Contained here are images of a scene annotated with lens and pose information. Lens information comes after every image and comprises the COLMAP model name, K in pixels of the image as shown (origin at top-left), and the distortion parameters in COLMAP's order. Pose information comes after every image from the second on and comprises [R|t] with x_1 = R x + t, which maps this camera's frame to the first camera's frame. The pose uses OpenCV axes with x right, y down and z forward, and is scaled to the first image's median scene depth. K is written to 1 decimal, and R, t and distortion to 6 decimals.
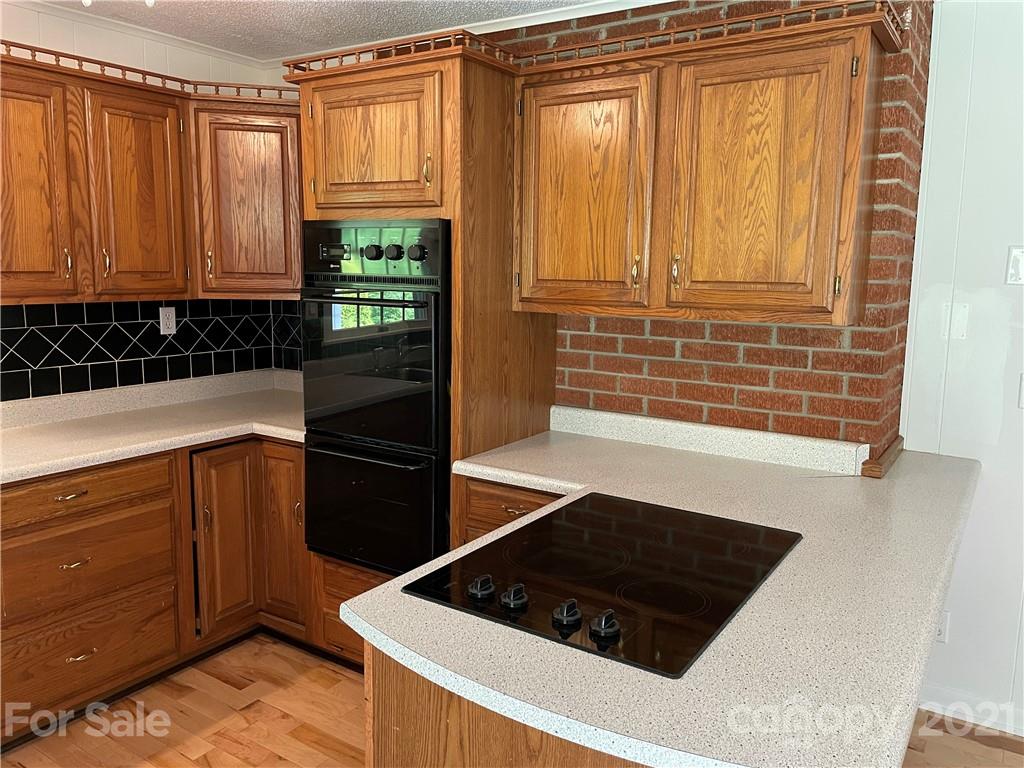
lens RADIAL K [[778.1, 0, 512.9], [0, 778.1, 380.3], [0, 0, 1]] dist [0.039305, -0.002000]
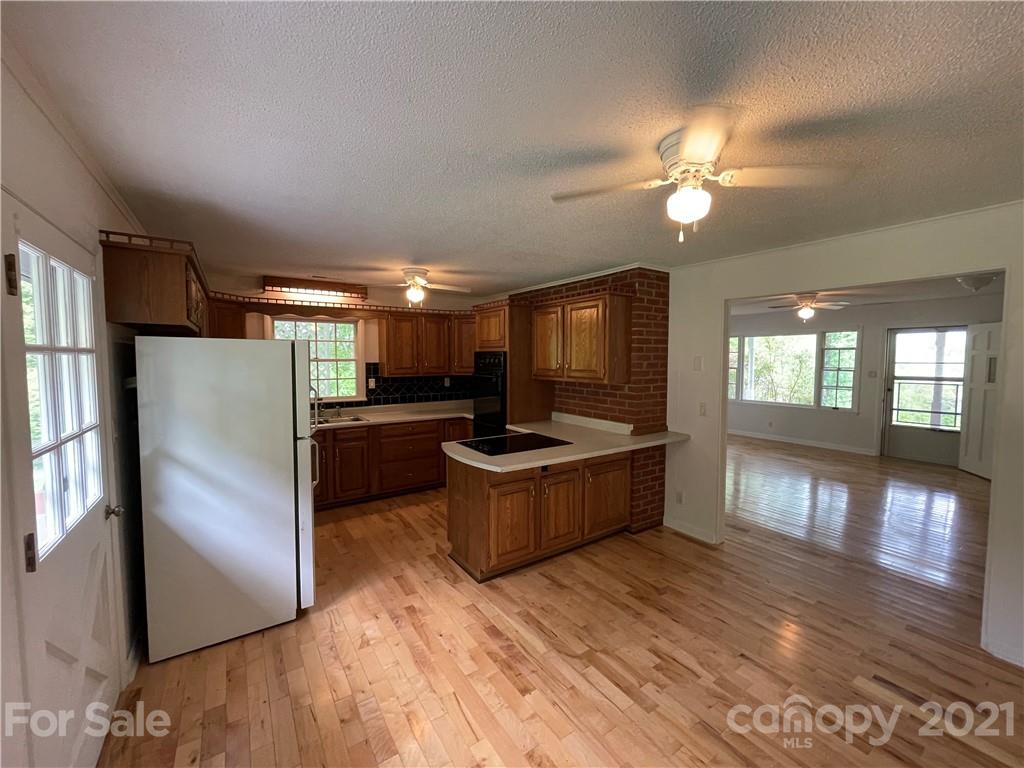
lens RADIAL K [[414.3, 0, 514.2], [0, 414.3, 382.1], [0, 0, 1]] dist [0.001141, -0.000025]
pose [[0.921498, 0.008200, -0.388297, 0.559694], [-0.042600, 0.995879, -0.080066, 0.057405], [0.386040, 0.090323, 0.918049, -0.529703]]
